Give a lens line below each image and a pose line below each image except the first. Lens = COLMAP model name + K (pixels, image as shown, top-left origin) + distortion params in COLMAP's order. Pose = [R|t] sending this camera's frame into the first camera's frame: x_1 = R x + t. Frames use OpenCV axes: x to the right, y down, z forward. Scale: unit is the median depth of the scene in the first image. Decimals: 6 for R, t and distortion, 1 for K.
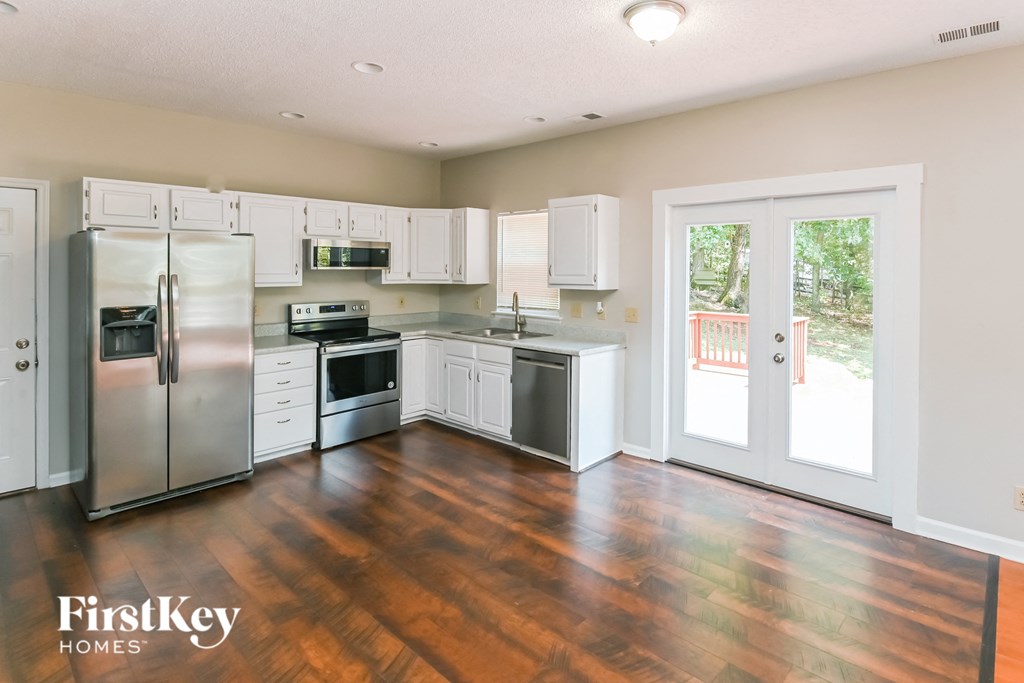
lens RADIAL K [[529.5, 0, 548.6], [0, 529.5, 273.7], [0, 0, 1]] dist [0.000738, -0.000208]
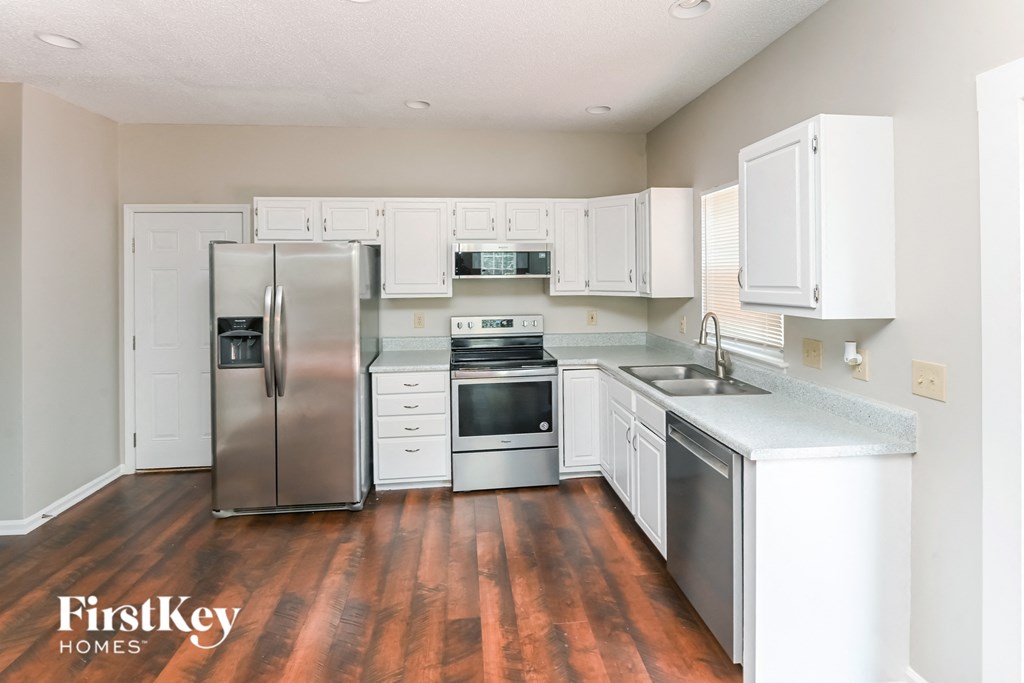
lens RADIAL K [[490.2, 0, 523.3], [0, 490.2, 273.6], [0, 0, 1]] dist [0.001859, 0.000163]
pose [[0.741499, -0.012183, -0.670844, 0.164636], [0.003968, 0.999897, -0.013772, -0.004327], [0.670943, 0.007550, 0.741471, 0.441382]]
